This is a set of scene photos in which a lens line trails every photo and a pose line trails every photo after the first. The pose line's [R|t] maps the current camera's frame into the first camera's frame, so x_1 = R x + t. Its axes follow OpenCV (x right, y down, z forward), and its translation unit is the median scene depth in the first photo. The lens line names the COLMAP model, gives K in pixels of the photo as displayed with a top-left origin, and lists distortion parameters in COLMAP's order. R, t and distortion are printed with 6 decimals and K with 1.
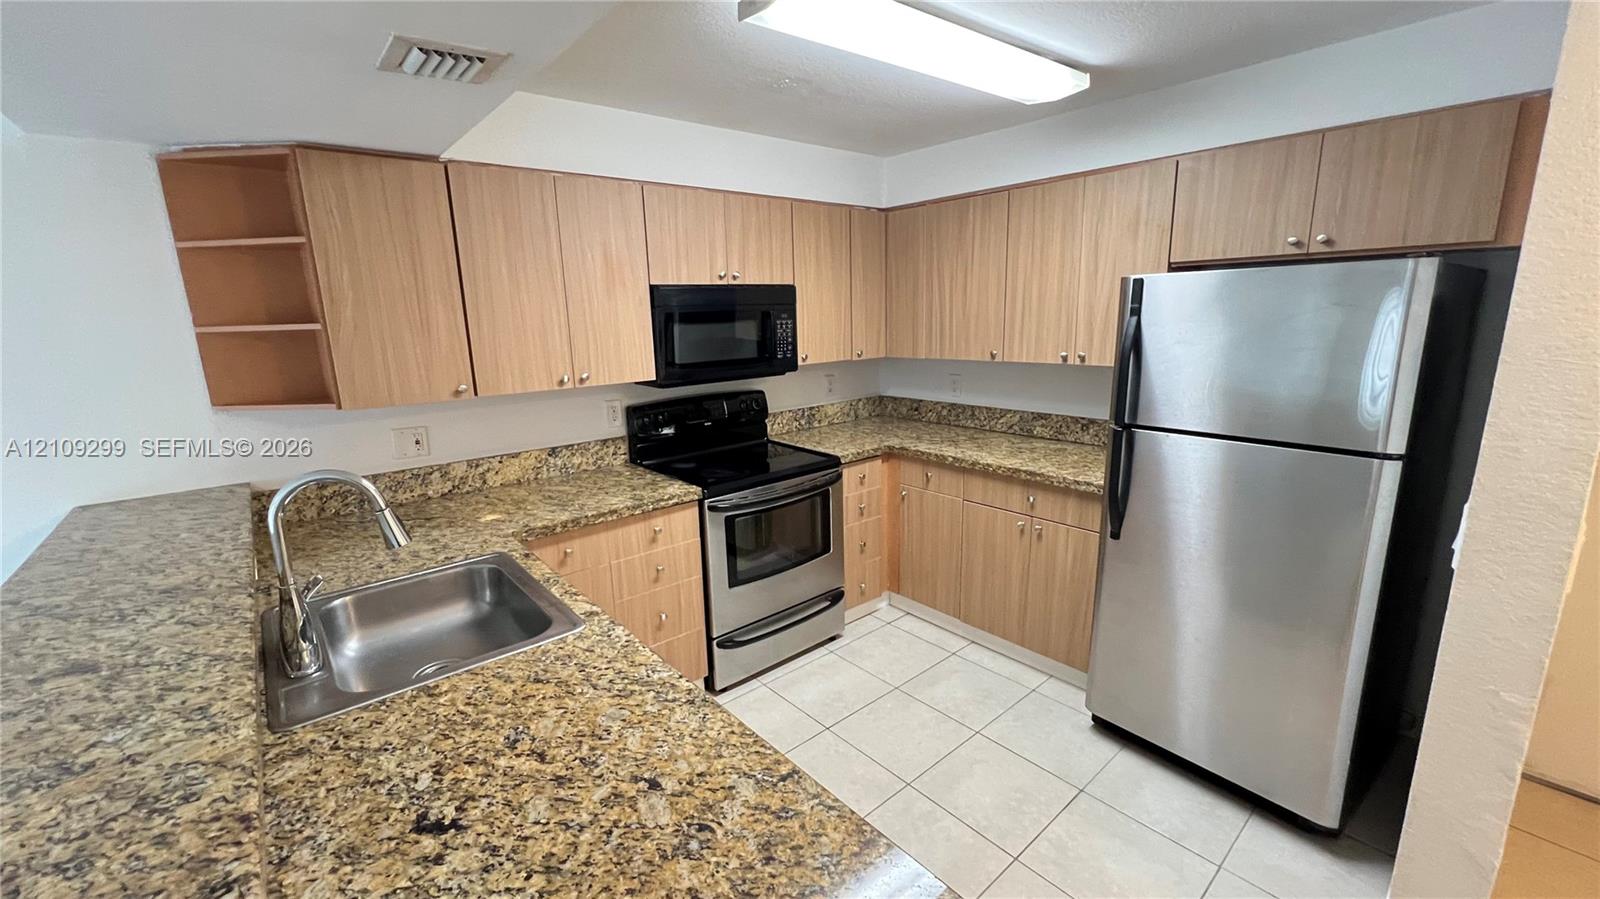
lens RADIAL K [[637.4, 0, 803.5], [0, 637.4, 449.9], [0, 0, 1]] dist [-0.000932, 0.000529]
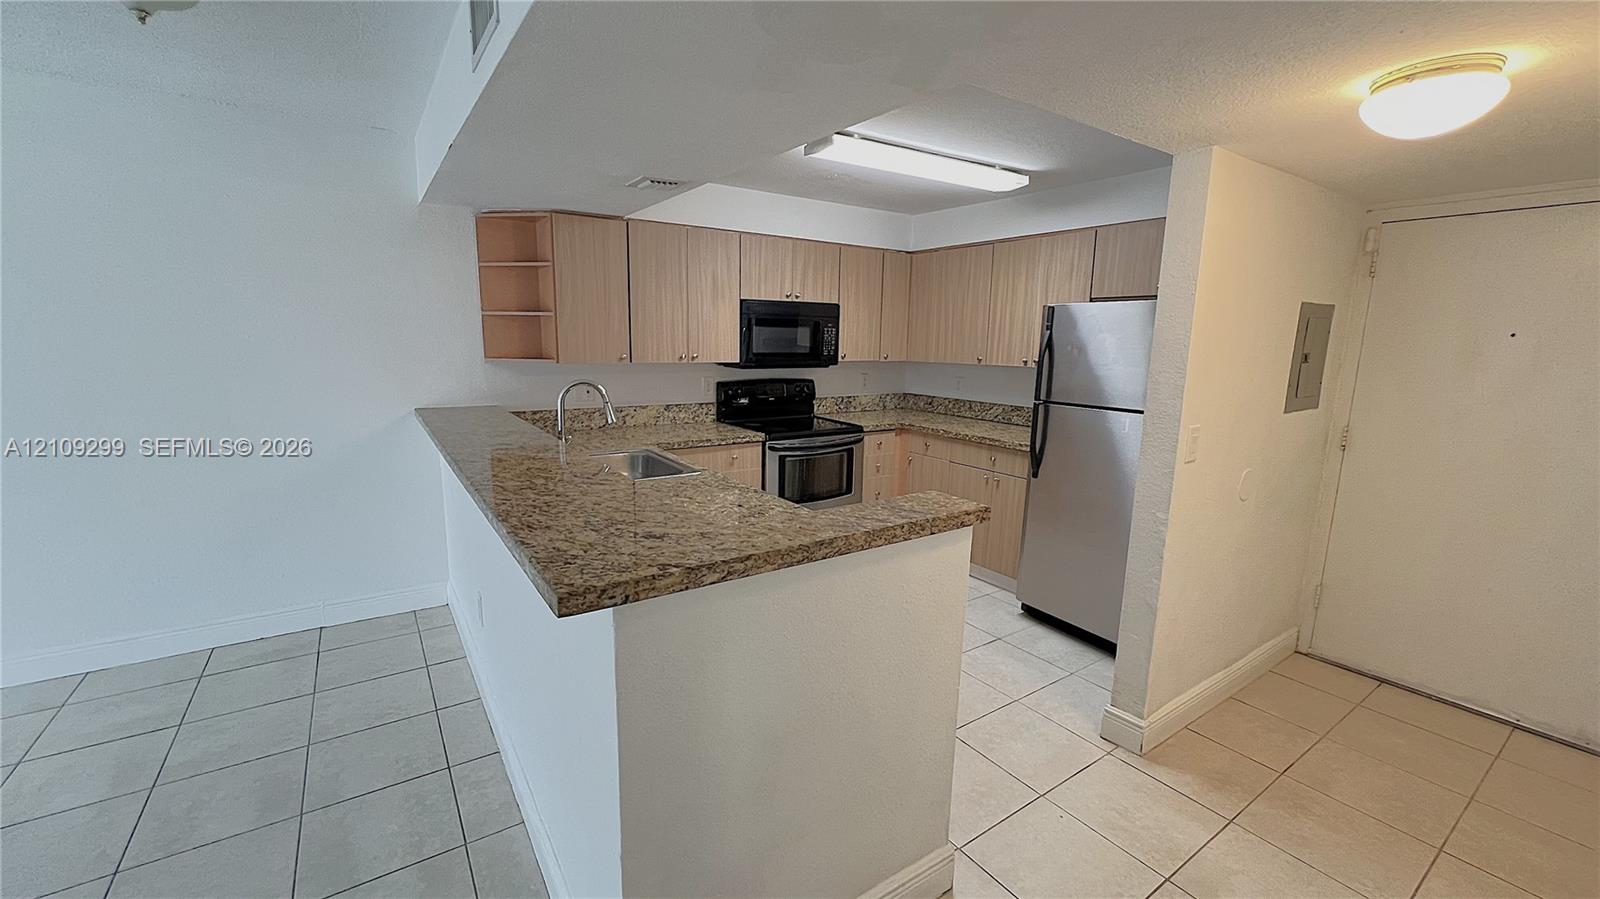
lens RADIAL K [[637.4, 0, 803.5], [0, 637.4, 449.9], [0, 0, 1]] dist [-0.000932, 0.000529]
pose [[0.993446, 0.062455, -0.095732, 0.068345], [-0.066192, 0.997144, -0.036368, 0.130787], [0.093188, 0.042467, 0.994743, -0.432767]]
